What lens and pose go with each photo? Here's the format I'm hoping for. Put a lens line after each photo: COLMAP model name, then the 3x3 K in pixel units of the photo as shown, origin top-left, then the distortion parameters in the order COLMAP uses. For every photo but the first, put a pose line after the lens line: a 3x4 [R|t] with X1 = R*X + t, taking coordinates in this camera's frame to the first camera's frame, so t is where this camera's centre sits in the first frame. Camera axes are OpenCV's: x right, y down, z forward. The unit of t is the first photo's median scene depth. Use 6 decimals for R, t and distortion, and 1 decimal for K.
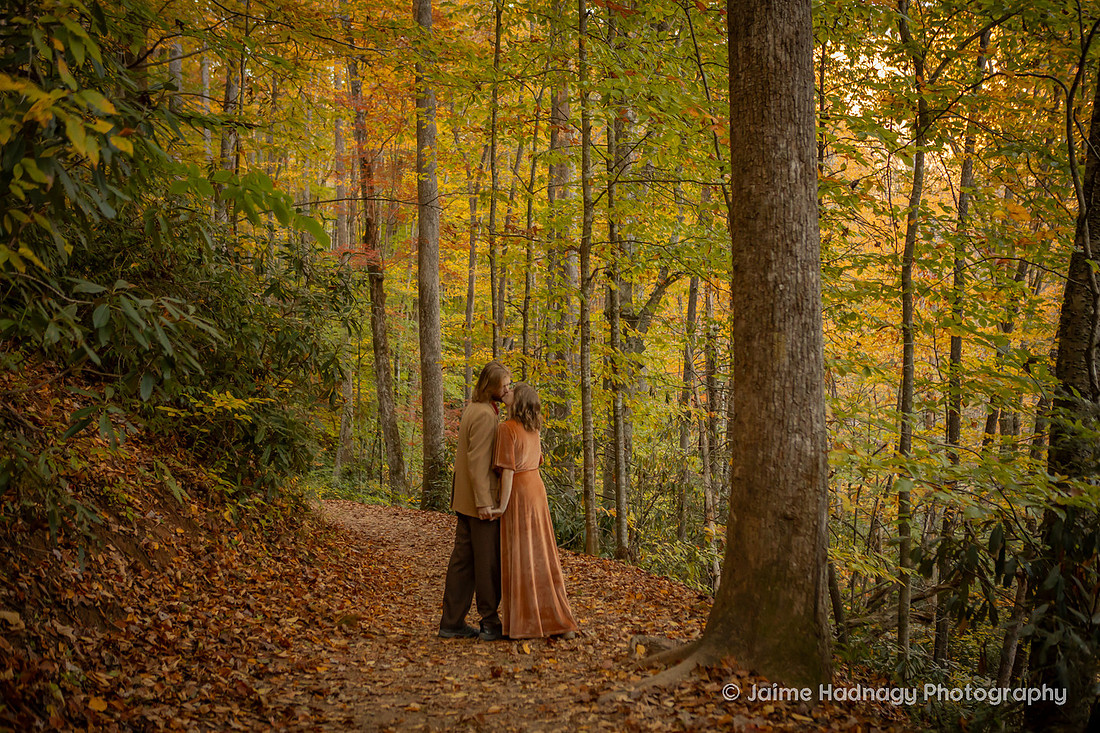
lens RADIAL K [[1344.7, 0, 553.2], [0, 1344.7, 345.0], [0, 0, 1]] dist [-0.018370, 0.000000]
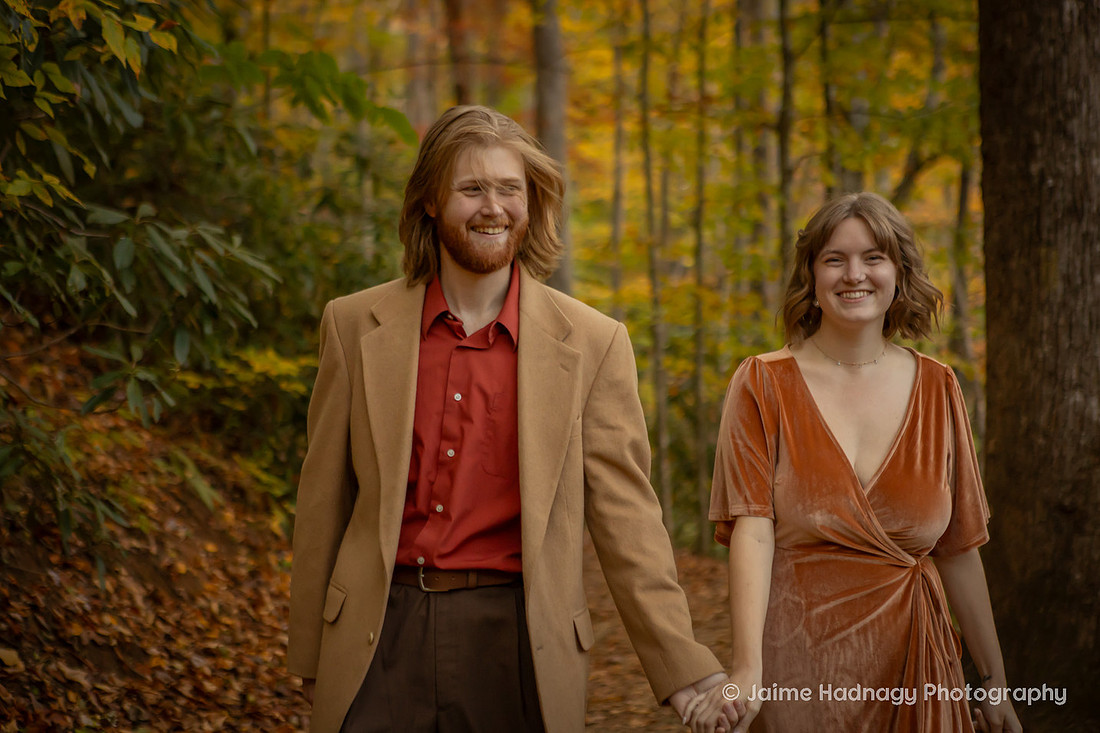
lens RADIAL K [[2293.7, 0, 546.5], [0, 2293.7, 366.8], [0, 0, 1]] dist [0.185711, 0.000000]
pose [[0.994939, -0.021981, -0.098052, 0.019883], [0.026230, 0.998762, 0.042259, -0.004035], [0.097002, -0.044618, 0.994284, -0.190101]]
